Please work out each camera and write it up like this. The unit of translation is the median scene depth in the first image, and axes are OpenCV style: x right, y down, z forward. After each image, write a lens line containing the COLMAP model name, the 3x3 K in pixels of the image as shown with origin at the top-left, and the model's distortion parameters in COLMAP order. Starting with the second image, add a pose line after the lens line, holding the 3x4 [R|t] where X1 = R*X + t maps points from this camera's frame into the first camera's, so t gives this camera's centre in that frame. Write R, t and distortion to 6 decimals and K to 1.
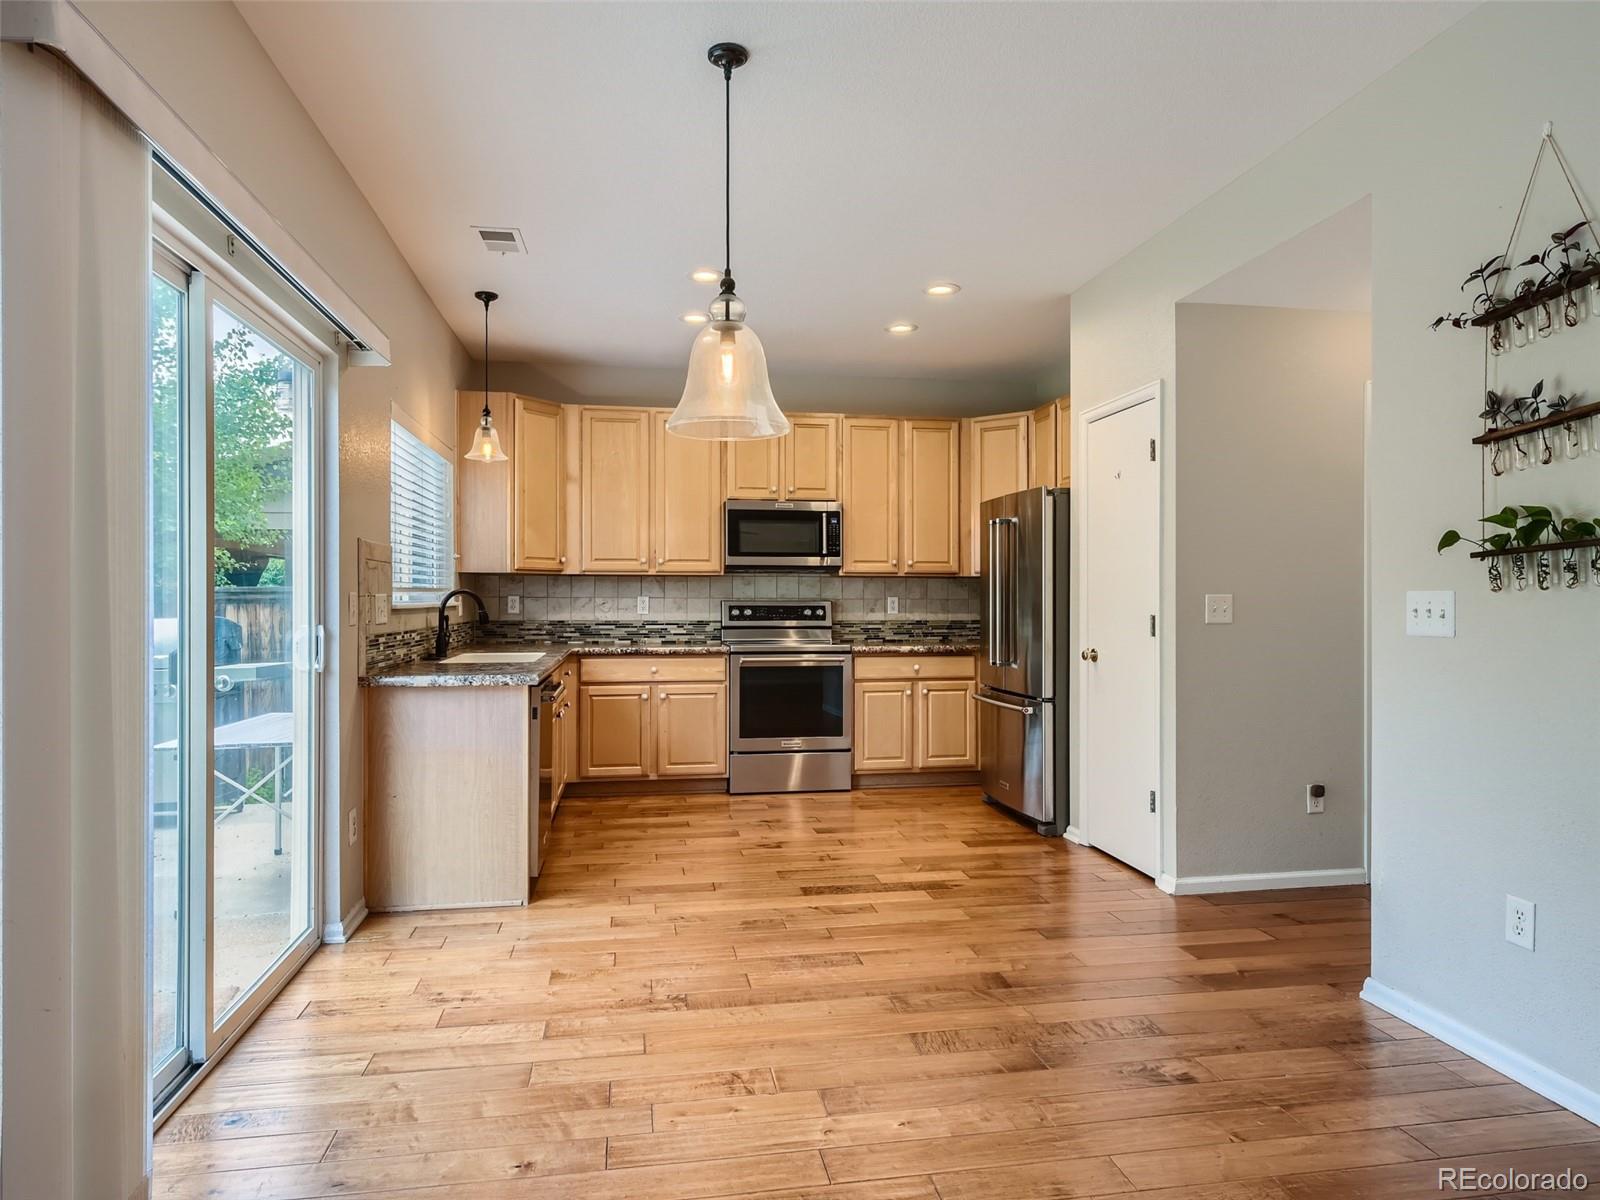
lens RADIAL K [[958.4, 0, 793.2], [0, 958.4, 604.6], [0, 0, 1]] dist [0.004288, 0.000643]
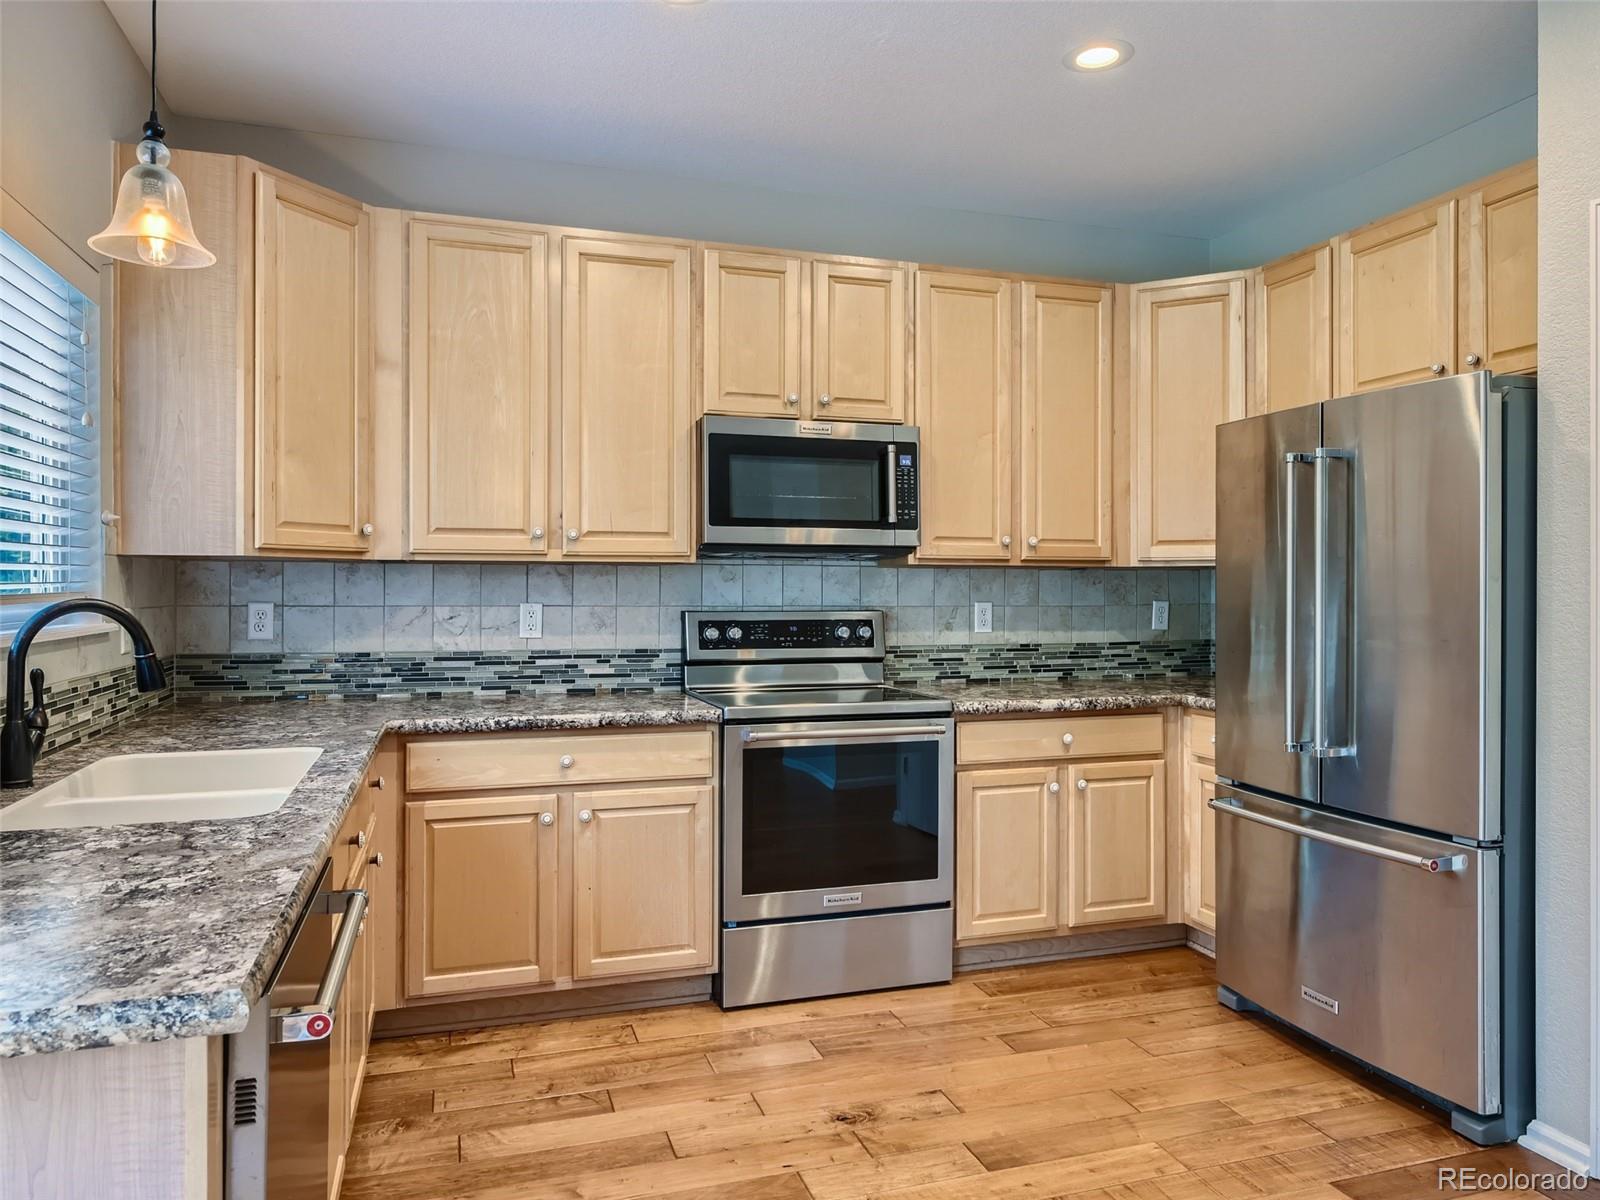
lens RADIAL K [[1070.2, 0, 797.9], [0, 1070.2, 590.5], [0, 0, 1]] dist [0.001610, -0.001113]
pose [[0.989683, 0.000691, 0.143271, -0.101388], [-0.000297, 0.999996, -0.002773, -0.014408], [-0.143273, 0.002702, 0.989680, 0.430435]]
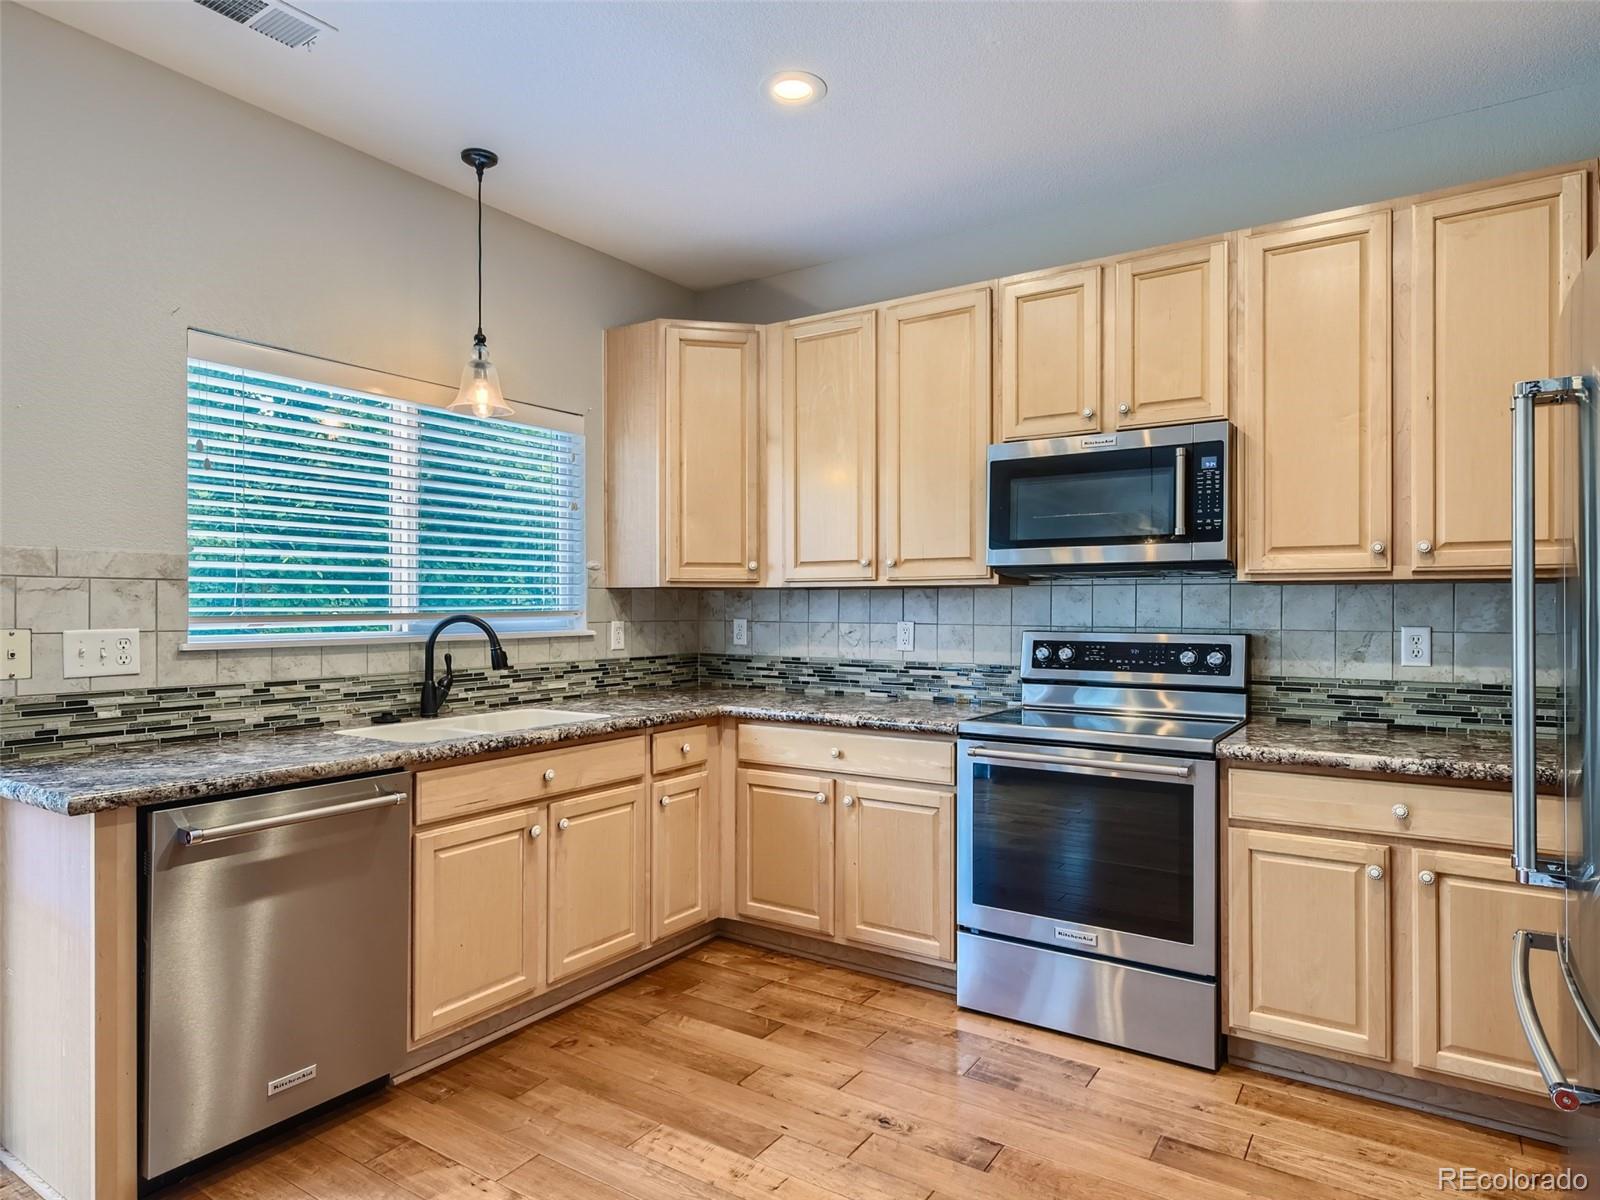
lens RADIAL K [[958.4, 0, 793.2], [0, 958.4, 604.6], [0, 0, 1]] dist [0.004288, 0.000643]
pose [[0.727880, -0.001646, -0.685702, 0.215132], [-0.004726, 0.999961, -0.007418, -0.014970], [0.685688, 0.008640, 0.727844, 0.532907]]
